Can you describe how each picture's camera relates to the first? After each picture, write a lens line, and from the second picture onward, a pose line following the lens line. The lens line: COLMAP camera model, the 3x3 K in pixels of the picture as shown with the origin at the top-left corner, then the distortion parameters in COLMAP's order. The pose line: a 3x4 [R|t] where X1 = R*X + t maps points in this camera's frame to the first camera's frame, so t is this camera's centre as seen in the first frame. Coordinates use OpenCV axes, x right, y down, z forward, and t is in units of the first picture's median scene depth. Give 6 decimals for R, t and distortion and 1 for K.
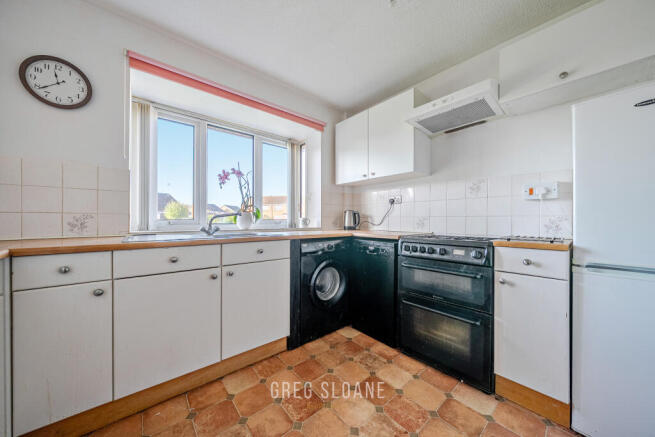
lens RADIAL K [[227.6, 0, 327.5], [0, 227.6, 218.5], [0, 0, 1]] dist [0.012593, -0.000076]
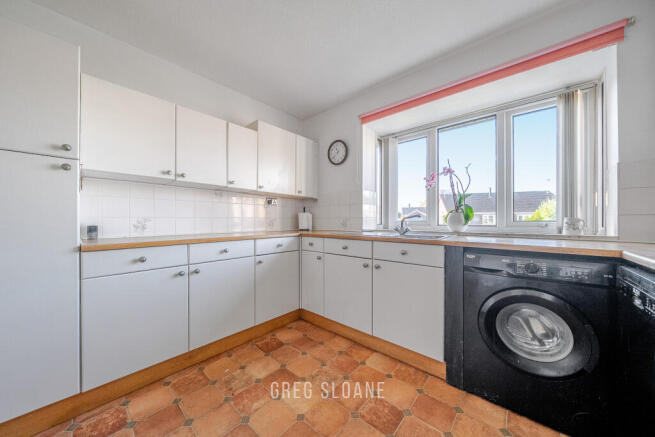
lens RADIAL K [[224.9, 0, 323.0], [0, 224.9, 221.5], [0, 0, 1]] dist [-0.009344, 0.000035]
pose [[0.136524, 0.000251, -0.990637, 0.639506], [0.005379, 0.999985, 0.000994, 0.005118], [0.990622, -0.005464, 0.136521, 0.534016]]
